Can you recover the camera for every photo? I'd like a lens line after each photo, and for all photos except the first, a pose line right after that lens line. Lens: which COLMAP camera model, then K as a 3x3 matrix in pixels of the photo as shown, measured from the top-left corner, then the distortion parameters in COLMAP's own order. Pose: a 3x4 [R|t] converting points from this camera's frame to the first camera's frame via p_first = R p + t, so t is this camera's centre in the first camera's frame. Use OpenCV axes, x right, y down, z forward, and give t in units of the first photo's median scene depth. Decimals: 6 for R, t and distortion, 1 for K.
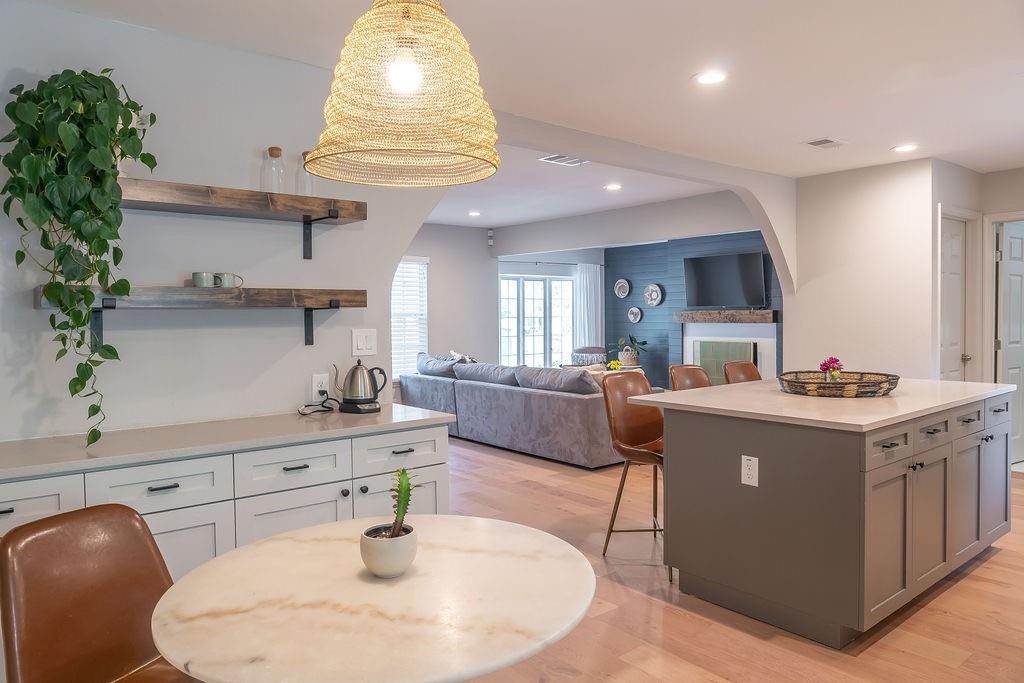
lens RADIAL K [[696.6, 0, 512.4], [0, 696.6, 338.1], [0, 0, 1]] dist [-0.000430, 0.000014]
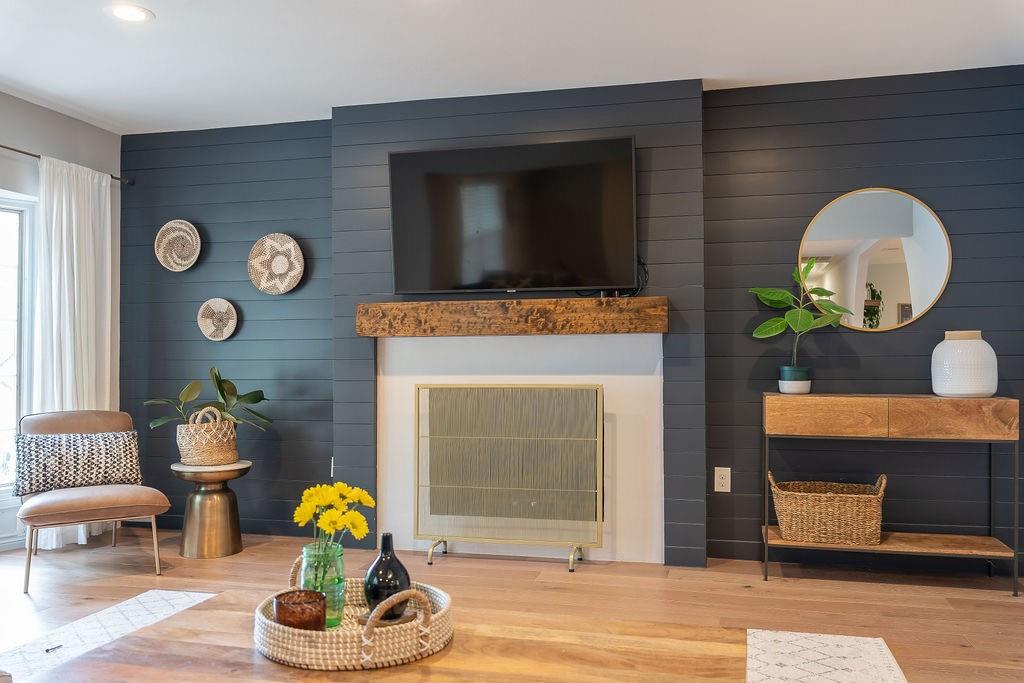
lens RADIAL K [[840.2, 0, 514.4], [0, 840.2, 343.0], [0, 0, 1]] dist [0.009884, -0.000397]
pose [[0.809969, 0.011347, 0.586363, 0.044294], [0.016673, 0.998963, -0.042362, 0.000433], [-0.586236, 0.044089, 0.808940, 0.571945]]
